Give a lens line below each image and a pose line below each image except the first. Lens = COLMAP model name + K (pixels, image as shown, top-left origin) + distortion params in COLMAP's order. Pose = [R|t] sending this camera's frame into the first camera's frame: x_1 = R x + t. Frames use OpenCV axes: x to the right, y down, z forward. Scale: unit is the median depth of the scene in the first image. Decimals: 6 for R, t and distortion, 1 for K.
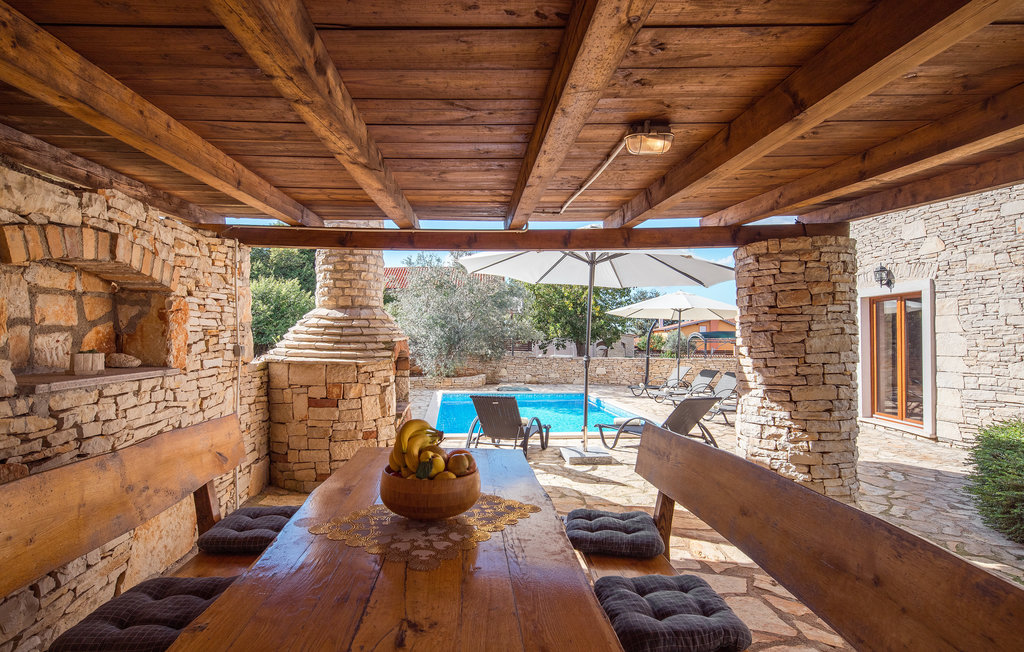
lens RADIAL K [[446.1, 0, 513.7], [0, 446.1, 339.4], [0, 0, 1]] dist [0.000446, -0.000197]
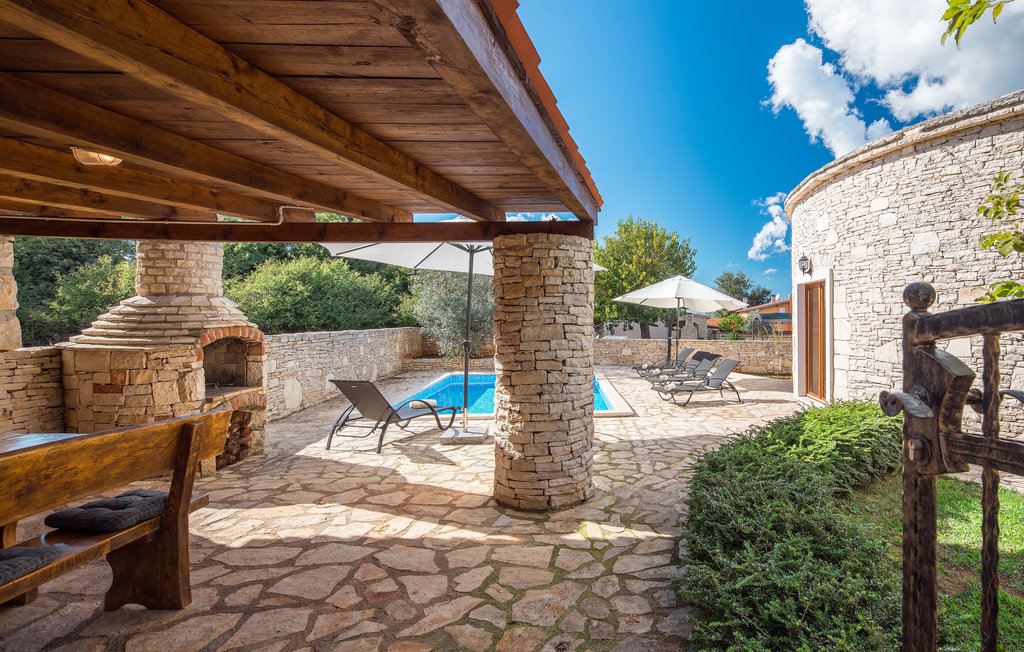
lens RADIAL K [[439.6, 0, 615.8], [0, 439.6, 326.0], [0, 0, 1]] dist [0.000190, -0.000342]
pose [[0.998508, 0.001452, 0.054585, 0.660656], [-0.002173, 0.999911, 0.013140, -0.016875], [-0.054561, -0.013239, 0.998423, -0.065143]]
